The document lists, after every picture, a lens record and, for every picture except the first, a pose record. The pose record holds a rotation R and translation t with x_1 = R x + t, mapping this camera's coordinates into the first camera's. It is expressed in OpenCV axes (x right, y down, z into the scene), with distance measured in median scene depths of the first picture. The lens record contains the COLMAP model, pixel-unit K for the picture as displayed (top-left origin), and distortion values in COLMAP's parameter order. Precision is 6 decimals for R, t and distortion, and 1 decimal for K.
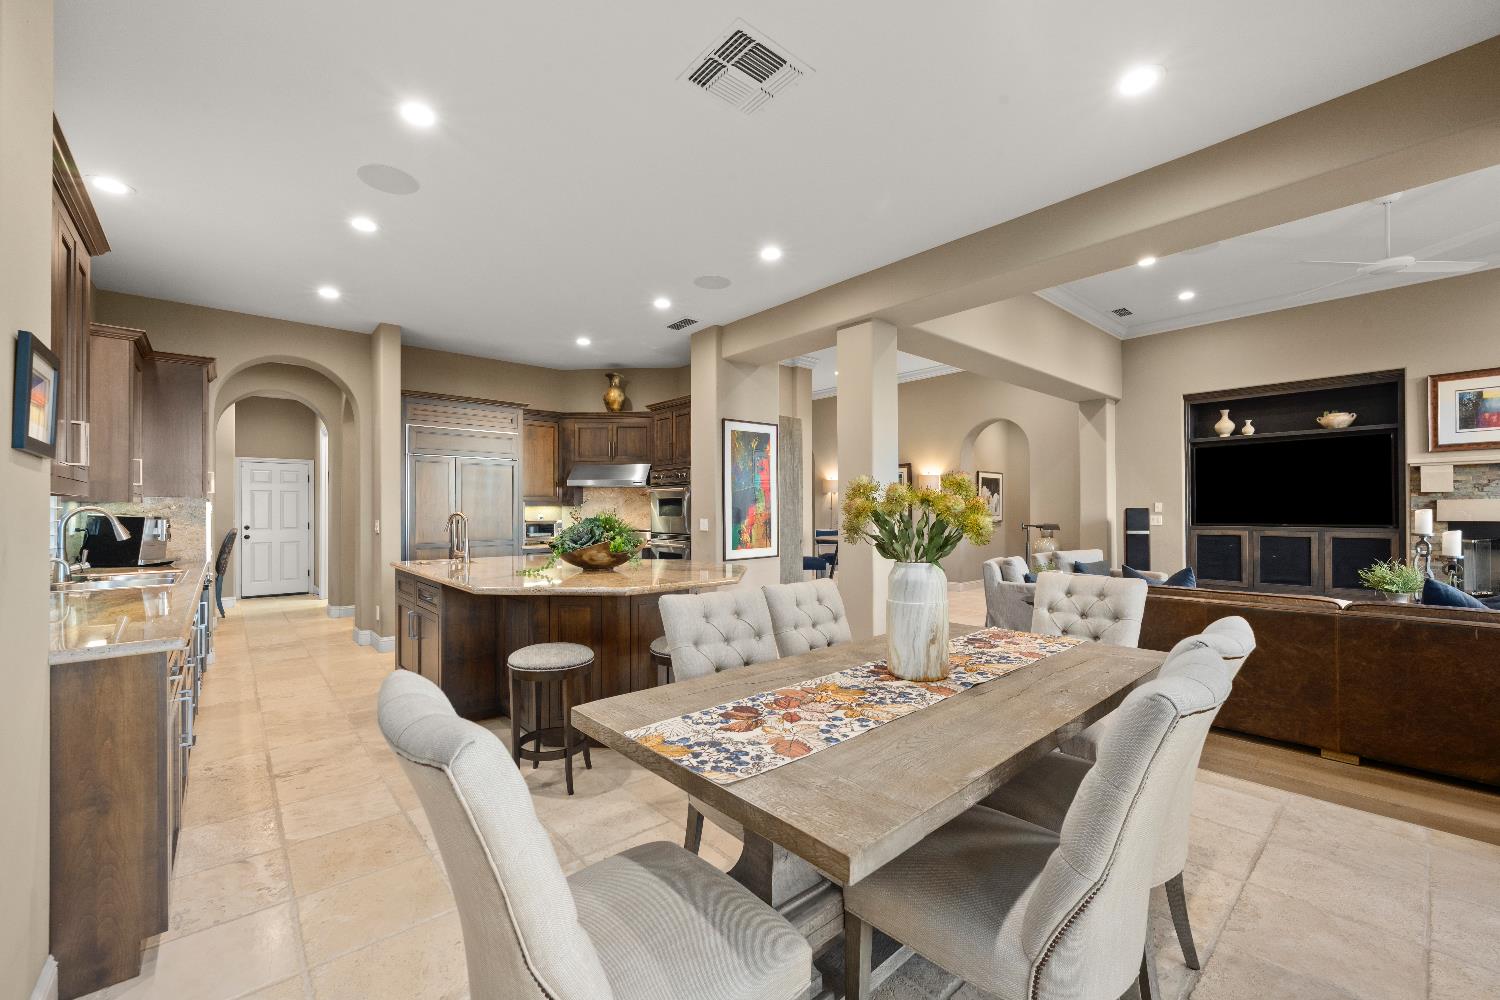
lens RADIAL K [[594.4, 0, 751.5], [0, 594.4, 511.5], [0, 0, 1]] dist [0.001806, 0.000528]
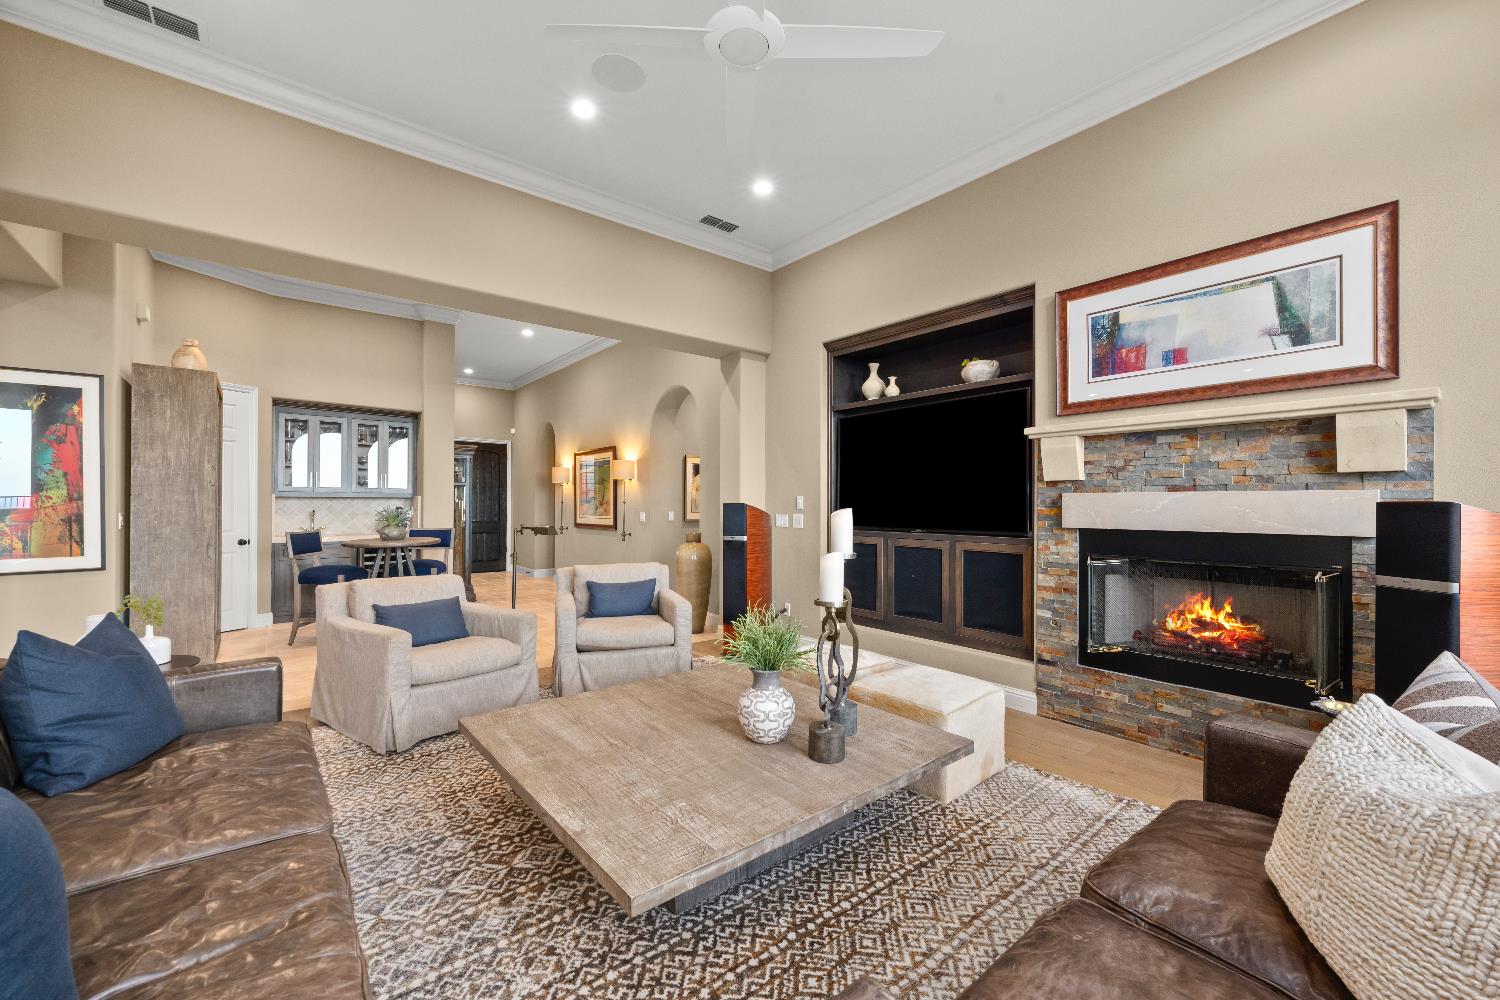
lens RADIAL K [[594.4, 0, 747.8], [0, 594.4, 505.2], [0, 0, 1]] dist [0.001806, 0.000528]
pose [[0.998986, 0.008049, -0.044290, 0.849734], [-0.008025, 0.999968, 0.000717, -0.005103], [0.044294, -0.000361, 0.999018, 0.372609]]
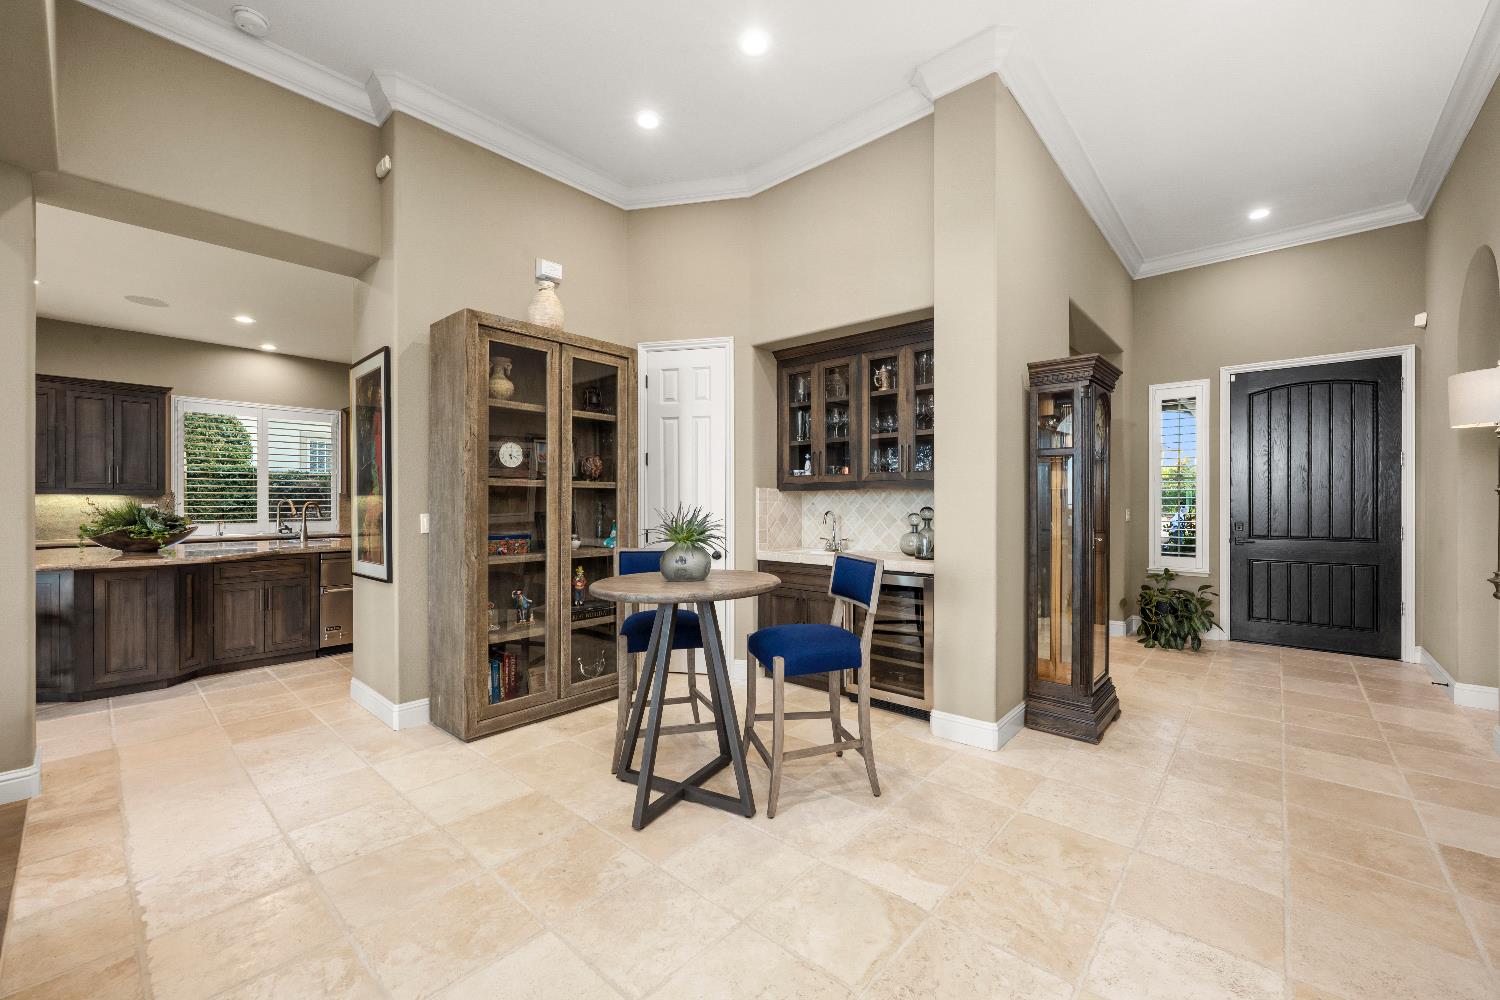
lens RADIAL K [[594.4, 0, 740.7], [0, 594.4, 502.6], [0, 0, 1]] dist [0.001806, 0.000528]
pose [[0.116934, 0.004390, -0.993130, 0.666230], [0.001371, 0.999989, 0.004582, -0.002505], [0.993139, -0.001897, 0.116926, 1.331029]]
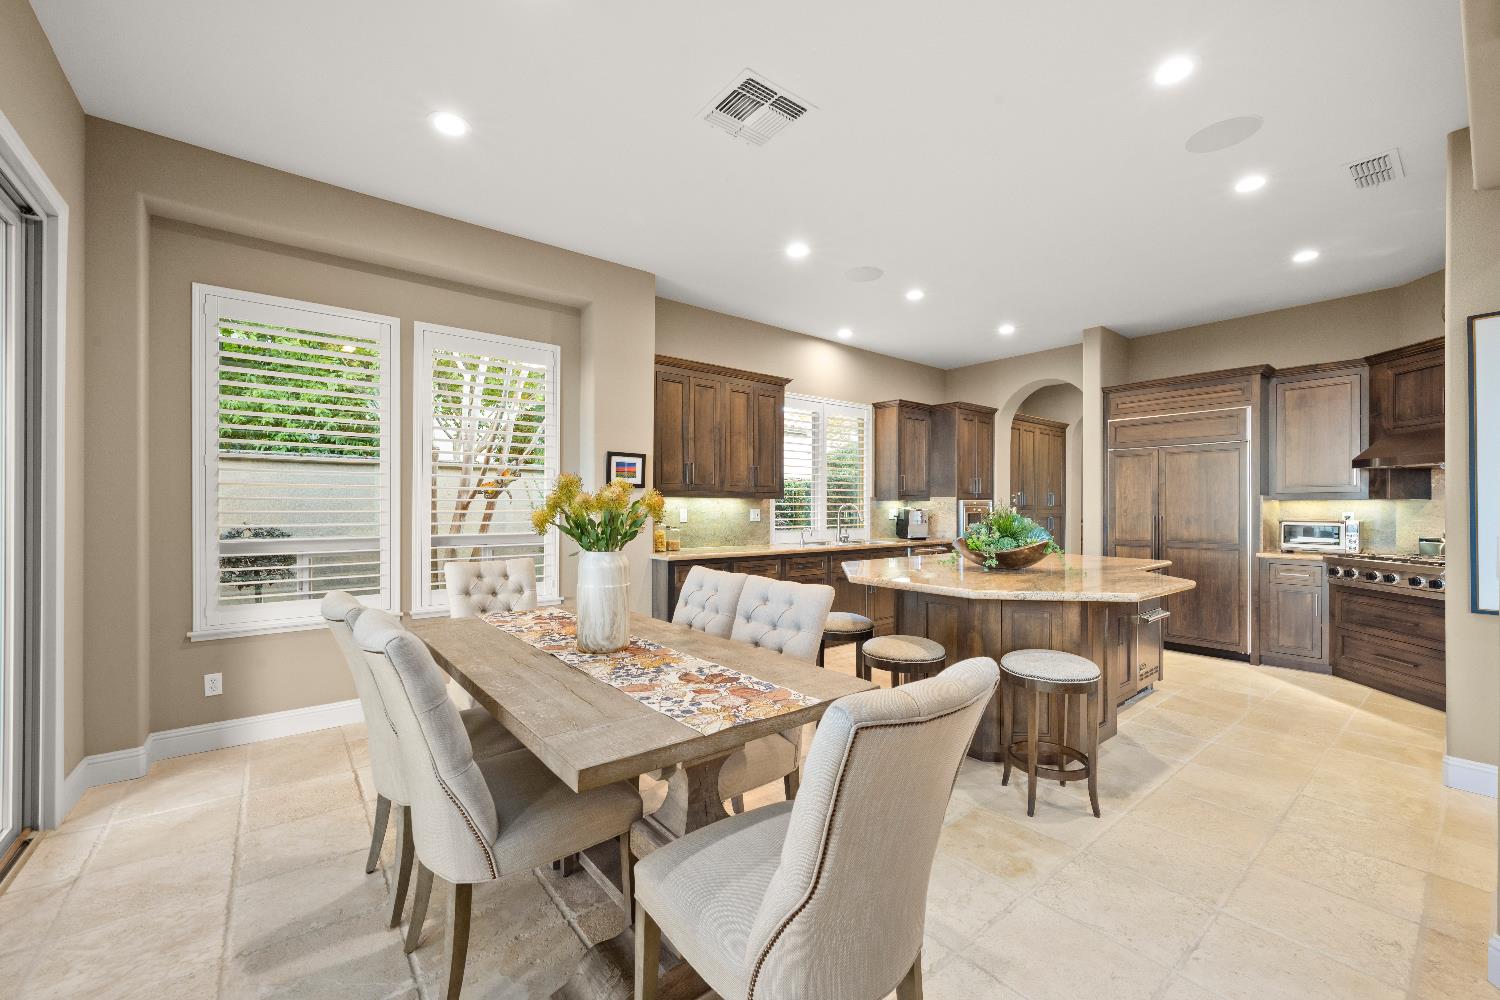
lens RADIAL K [[594.4, 0, 747.7], [0, 594.4, 505.8], [0, 0, 1]] dist [0.001806, 0.000528]
pose [[-0.045353, 0.002822, -0.998967, 0.447753], [-0.001154, 0.999995, 0.002877, -0.004174], [0.998970, 0.001283, -0.045350, 0.424008]]
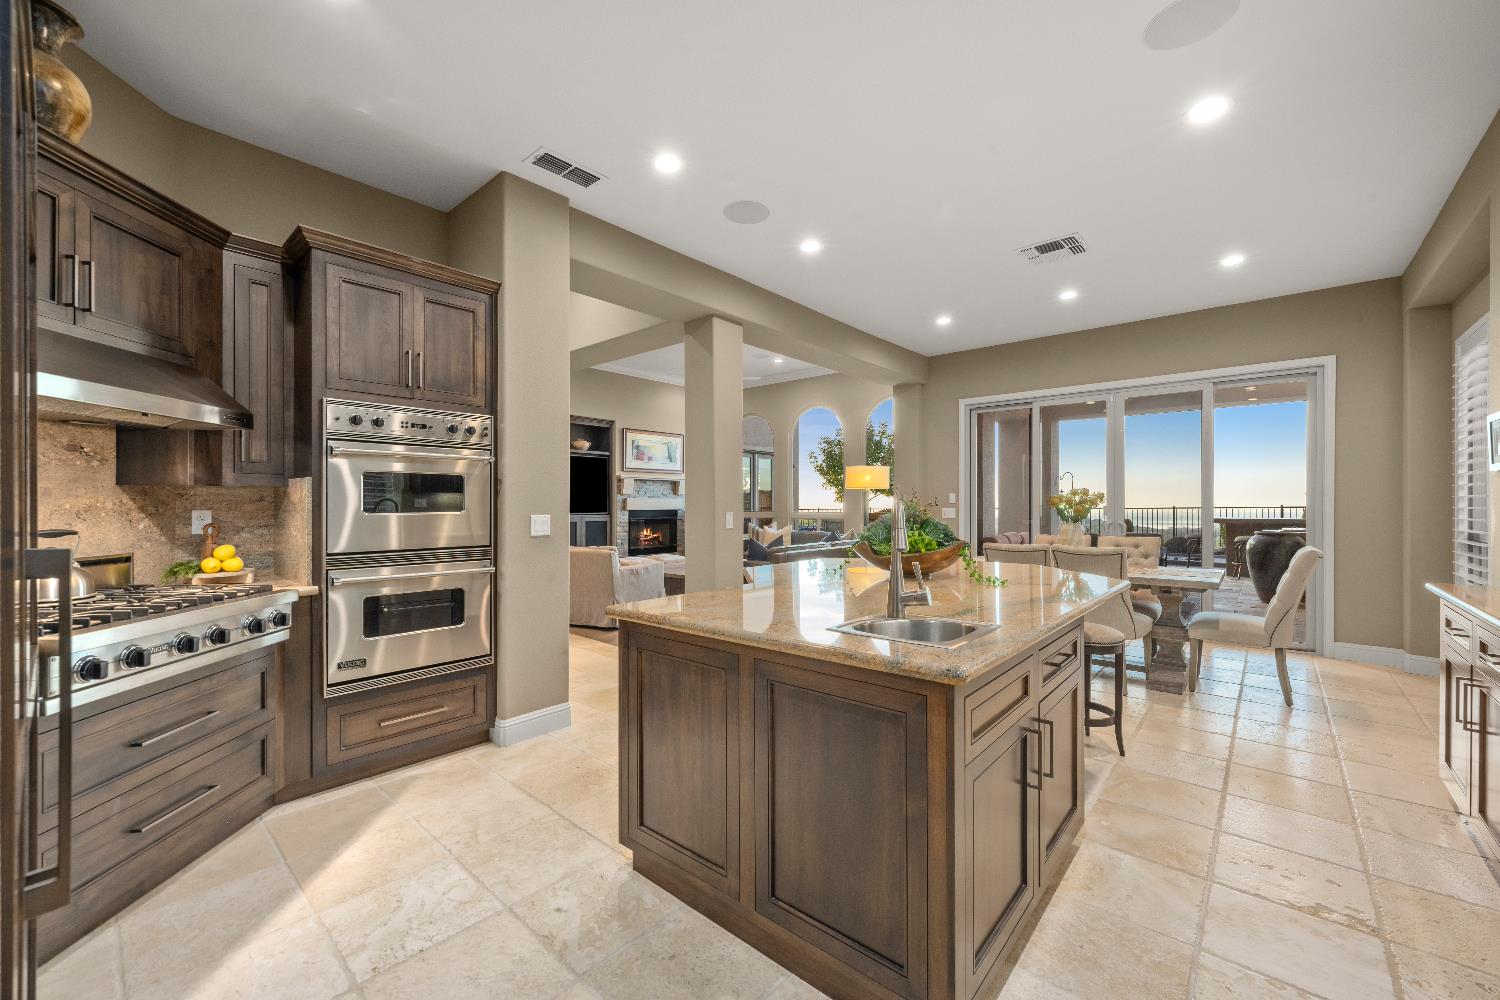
lens RADIAL K [[594.4, 0, 739.4], [0, 594.4, 506.5], [0, 0, 1]] dist [0.001806, 0.000528]
pose [[-0.106157, -0.000167, 0.994349, -0.668173], [-0.001491, 0.999999, 0.000009, 0.004764], [-0.994348, -0.001482, -0.106157, 0.855647]]
